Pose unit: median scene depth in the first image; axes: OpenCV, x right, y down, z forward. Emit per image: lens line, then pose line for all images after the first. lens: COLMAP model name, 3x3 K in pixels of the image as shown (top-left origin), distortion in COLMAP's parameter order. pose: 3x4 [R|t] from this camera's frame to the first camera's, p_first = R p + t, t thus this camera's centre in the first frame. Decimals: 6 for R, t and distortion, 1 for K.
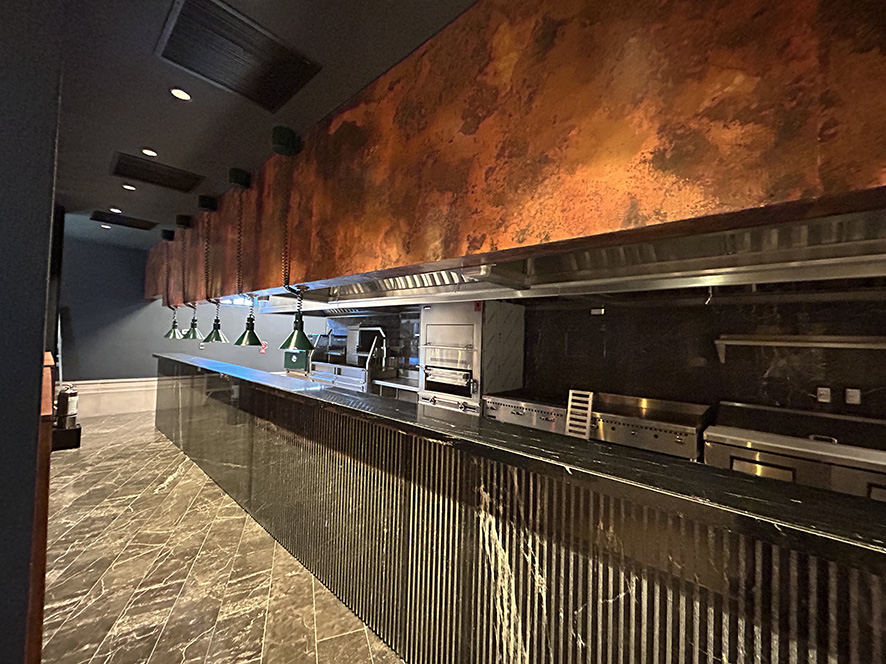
lens RADIAL K [[356.6, 0, 444.8], [0, 356.6, 329.4], [0, 0, 1]] dist [-0.000070, 0.000241]
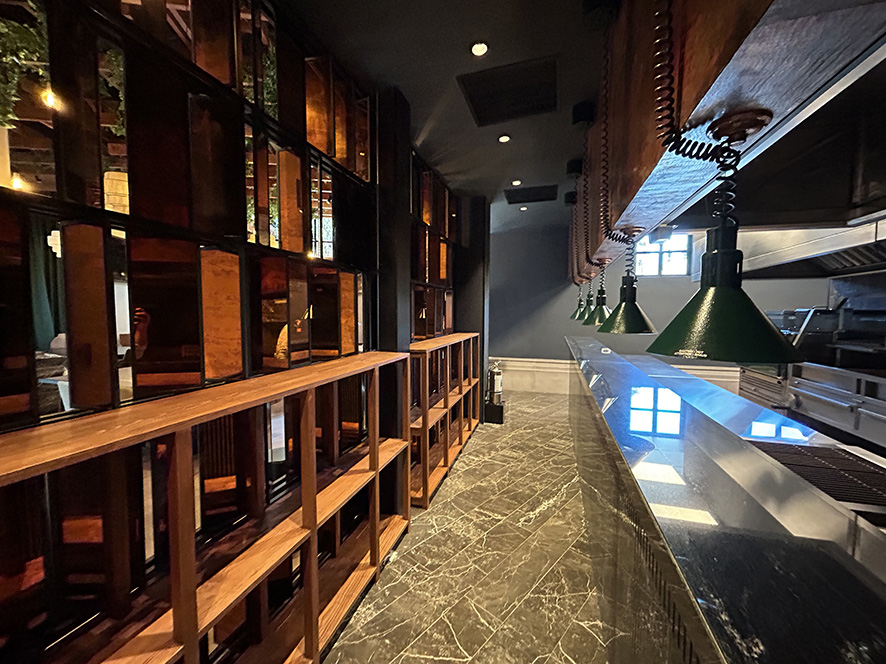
lens RADIAL K [[356.6, 0, 444.7], [0, 356.6, 330.4], [0, 0, 1]] dist [-0.000070, 0.000241]
pose [[0.421854, 0.018261, -0.906480, -0.179099], [0.033595, 0.998796, 0.035755, 0.013705], [0.906041, -0.045536, 0.420732, 0.499668]]
